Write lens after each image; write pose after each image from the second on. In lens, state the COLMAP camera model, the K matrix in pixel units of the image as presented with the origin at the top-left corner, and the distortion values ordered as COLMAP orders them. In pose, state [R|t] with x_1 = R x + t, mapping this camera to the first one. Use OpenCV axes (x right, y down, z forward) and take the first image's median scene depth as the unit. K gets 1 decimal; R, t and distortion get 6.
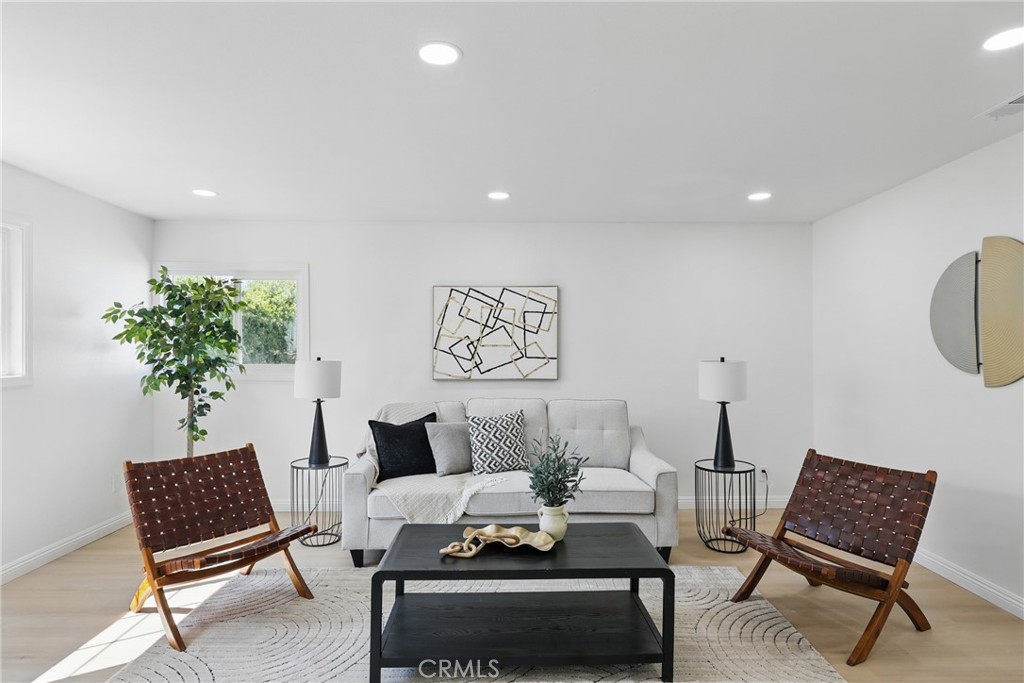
lens RADIAL K [[577.0, 0, 522.6], [0, 577.0, 340.1], [0, 0, 1]] dist [-0.003058, -0.000292]
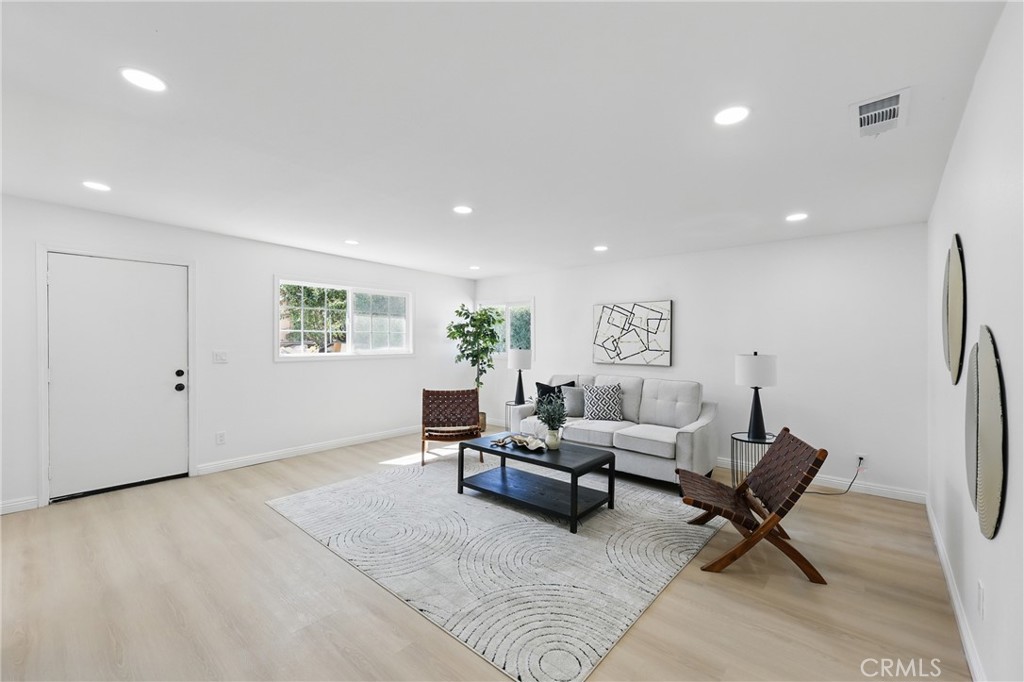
lens RADIAL K [[438.8, 0, 515.5], [0, 438.8, 338.6], [0, 0, 1]] dist [-0.001991, -0.000221]
pose [[0.730645, 0.000021, -0.682758, 0.583003], [0.001177, 0.999998, 0.001290, -0.001049], [0.682757, -0.001746, 0.730644, -0.054924]]
